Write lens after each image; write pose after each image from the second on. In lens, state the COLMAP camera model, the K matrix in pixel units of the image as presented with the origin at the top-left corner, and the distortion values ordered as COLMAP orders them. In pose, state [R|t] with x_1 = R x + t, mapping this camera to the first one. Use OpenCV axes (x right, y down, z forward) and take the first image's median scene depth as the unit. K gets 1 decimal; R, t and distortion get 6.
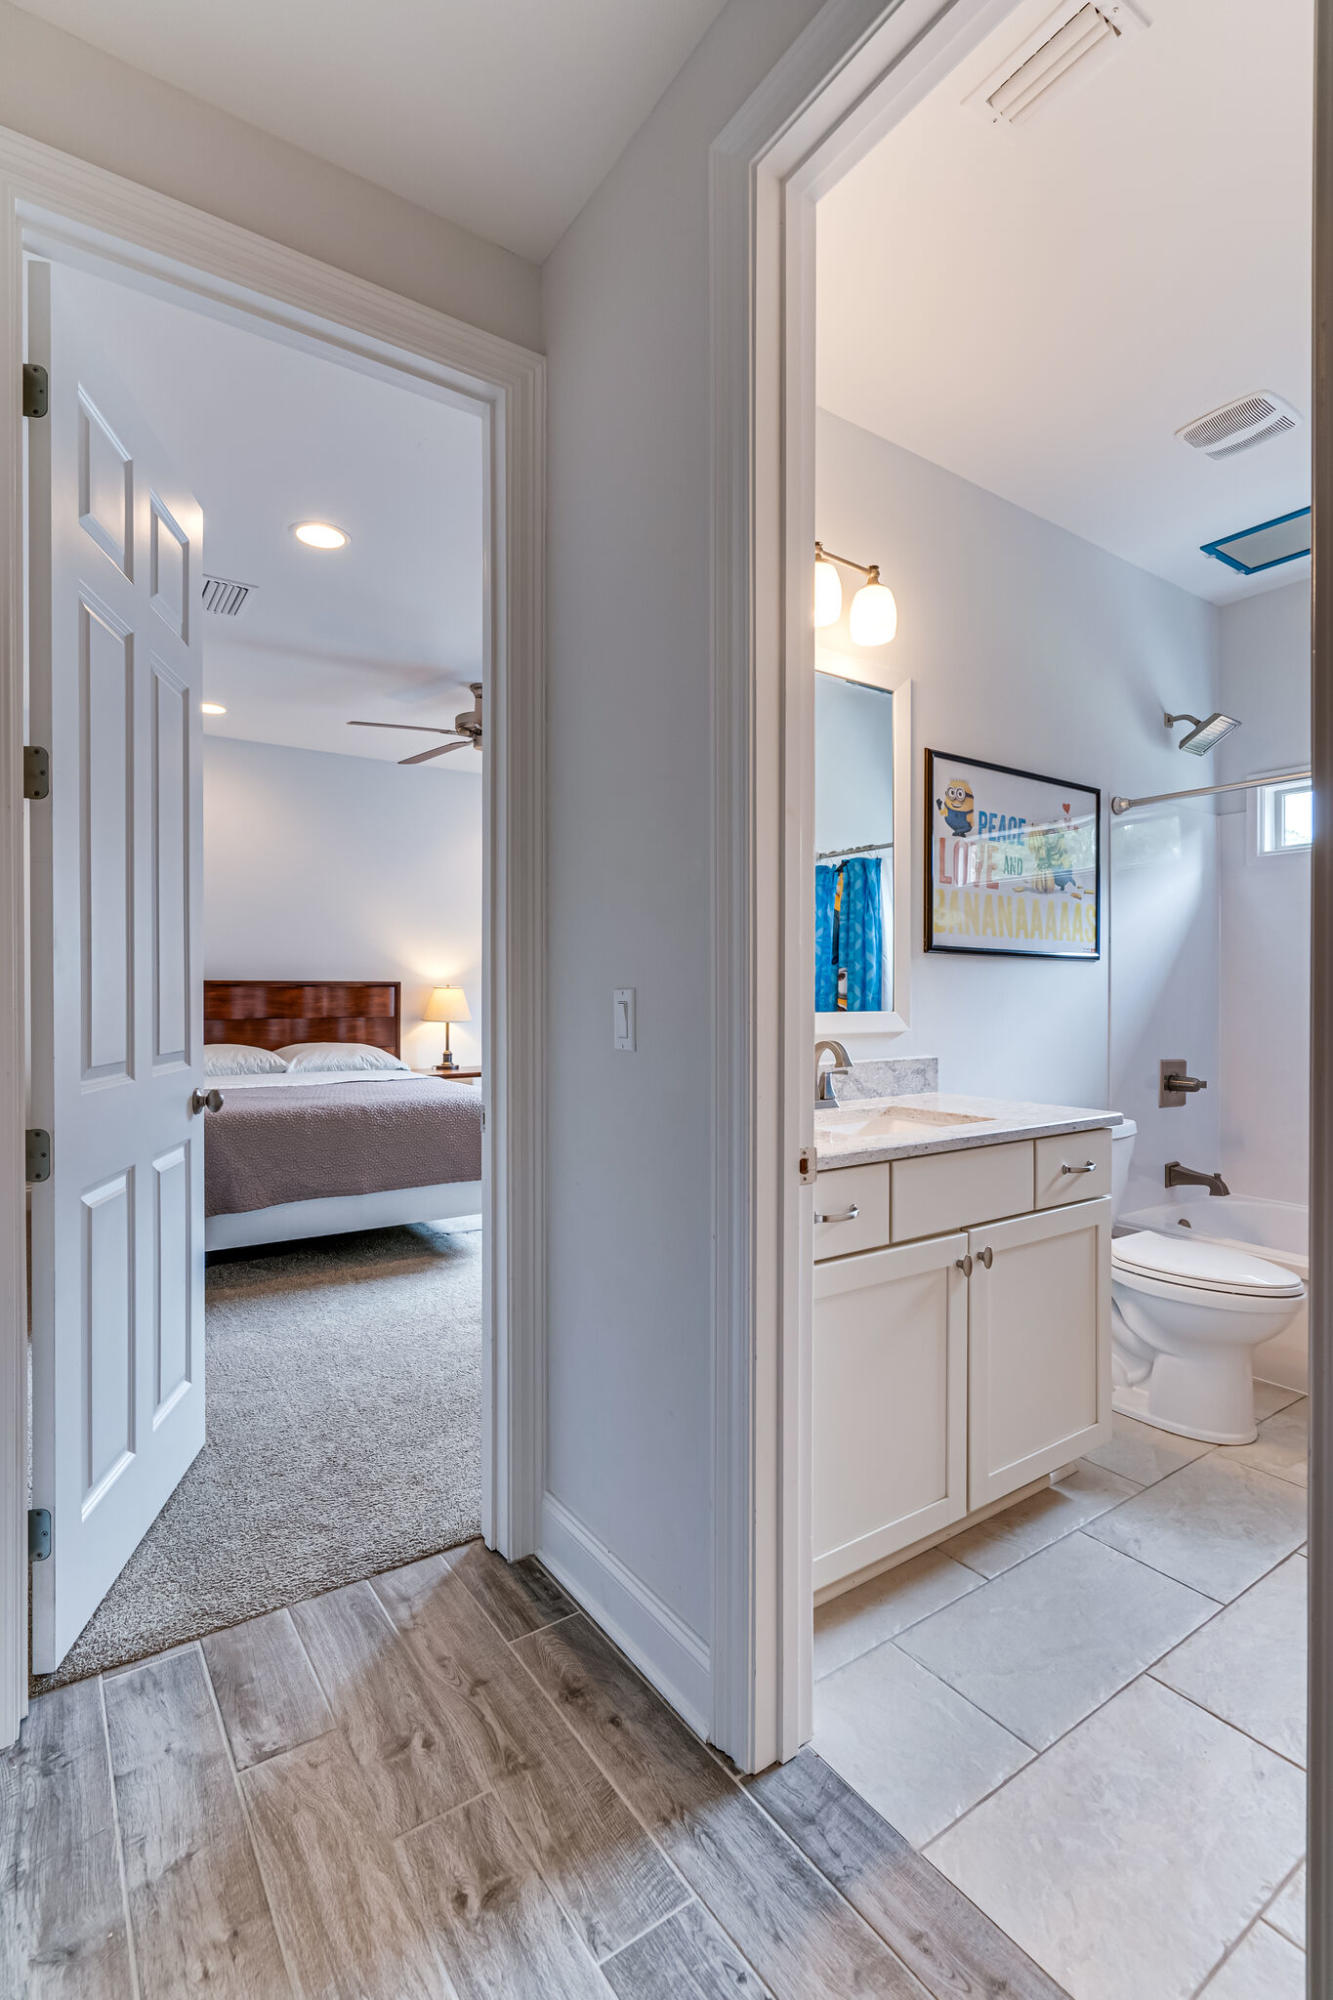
lens RADIAL K [[826.6, 0, 666.5], [0, 826.6, 1000.0], [0, 0, 1]] dist [0.000948, 0.000169]
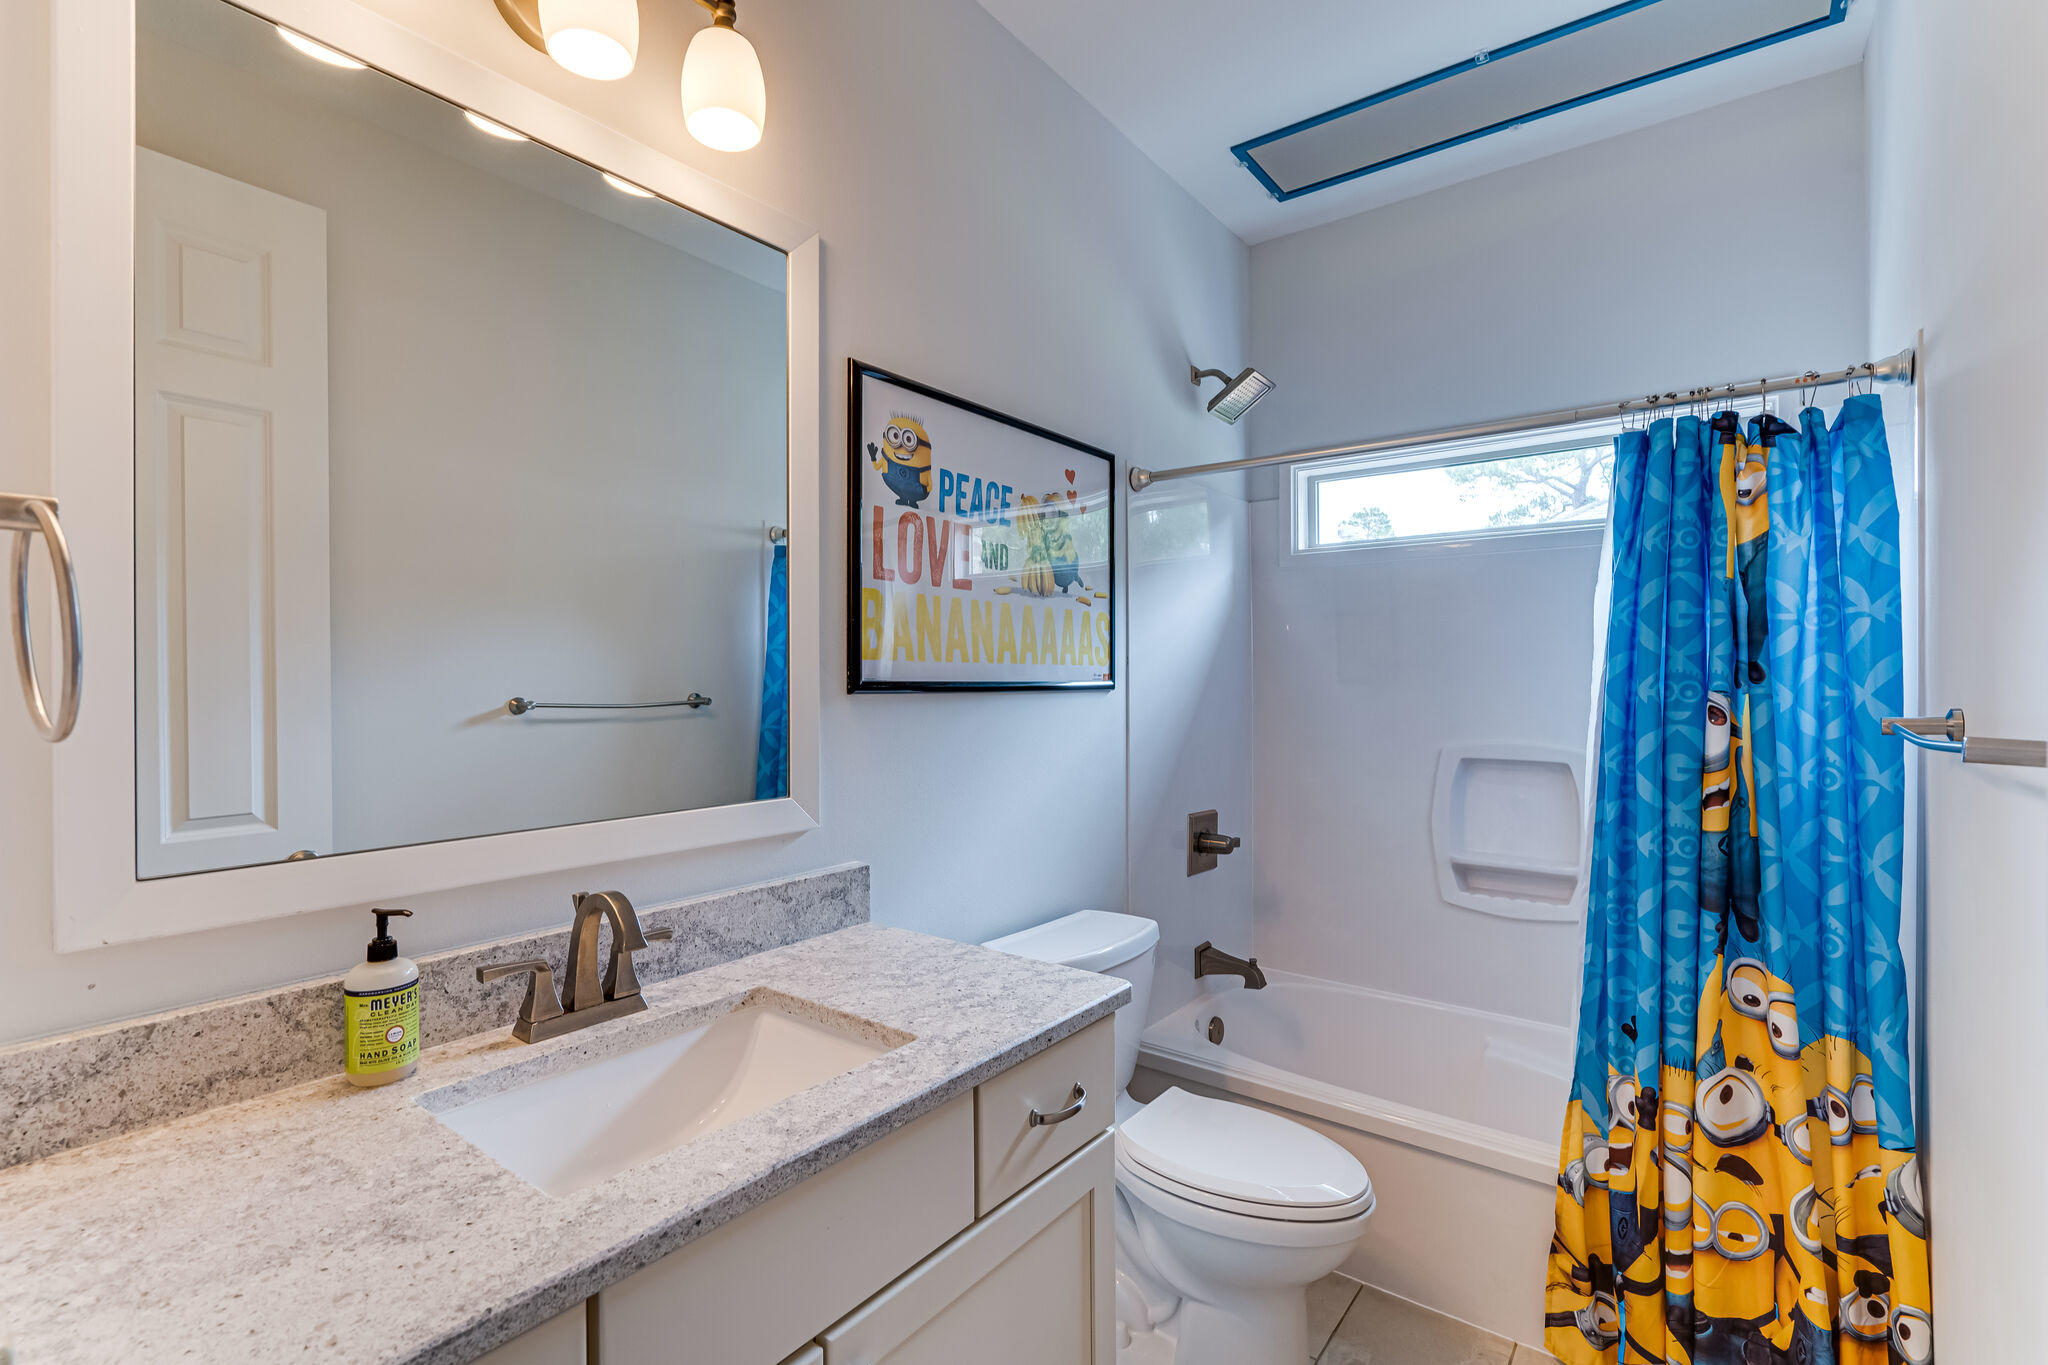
lens RADIAL K [[819.9, 0, 1024.0], [0, 819.9, 682.5], [0, 0, 1]] dist [0.000512, 0.000095]
pose [[0.943550, -0.011706, 0.331023, 0.221457], [0.008149, 0.999893, 0.012131, -0.067371], [-0.331129, -0.008749, 0.943545, 0.364499]]
